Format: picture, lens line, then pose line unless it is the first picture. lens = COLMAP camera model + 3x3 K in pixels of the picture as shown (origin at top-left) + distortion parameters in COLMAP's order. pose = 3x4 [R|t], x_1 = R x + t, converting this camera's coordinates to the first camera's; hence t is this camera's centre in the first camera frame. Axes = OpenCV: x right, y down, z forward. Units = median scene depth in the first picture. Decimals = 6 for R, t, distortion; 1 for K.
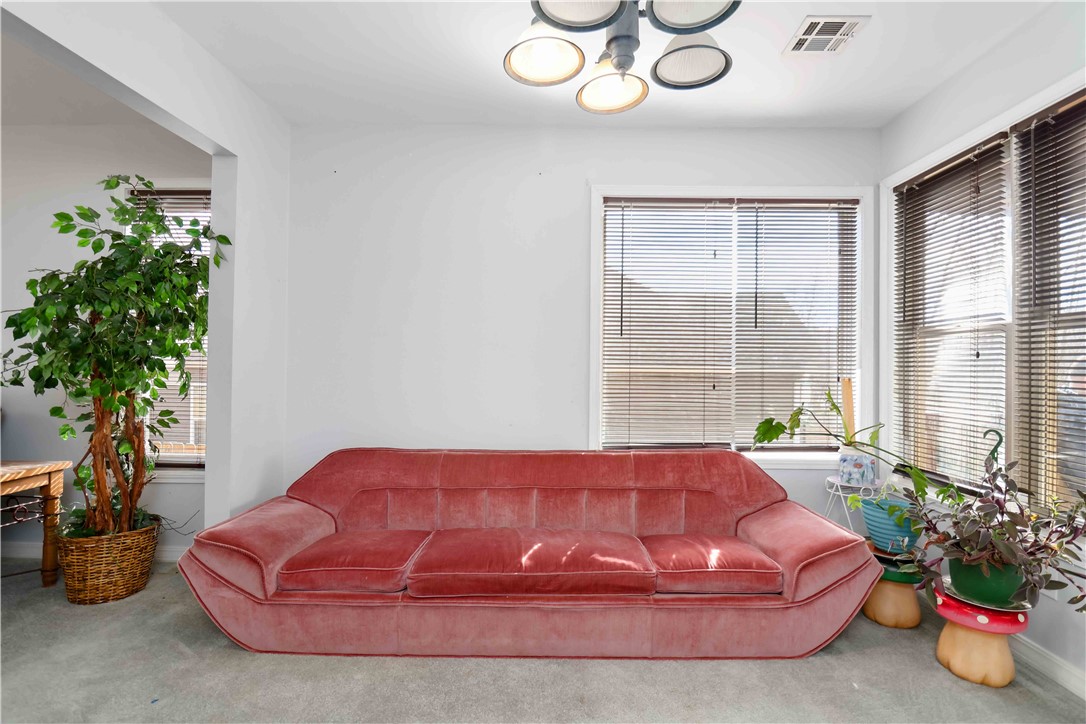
lens RADIAL K [[511.6, 0, 545.8], [0, 511.6, 361.1], [0, 0, 1]] dist [-0.019069, -0.002989]
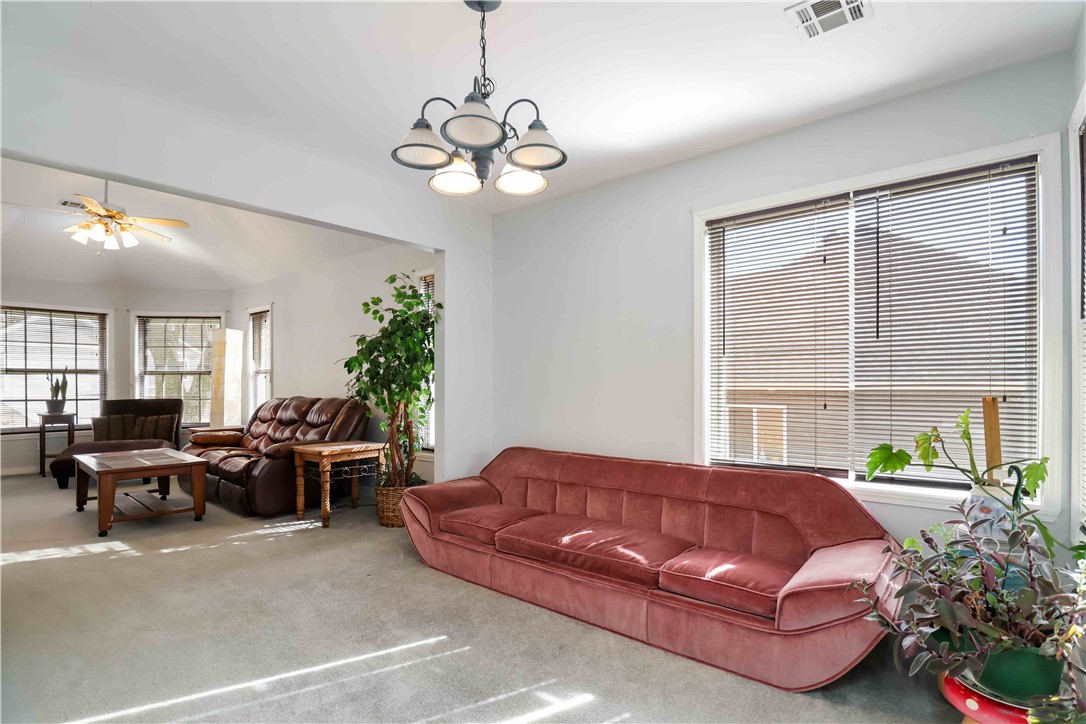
lens RADIAL K [[511.6, 0, 556.8], [0, 511.6, 383.6], [0, 0, 1]] dist [-0.019069, -0.002989]
pose [[0.784133, -0.011916, -0.620478, 0.610654], [0.016044, 0.999871, 0.001073, 0.002006], [0.620385, -0.010797, 0.784223, -0.004986]]
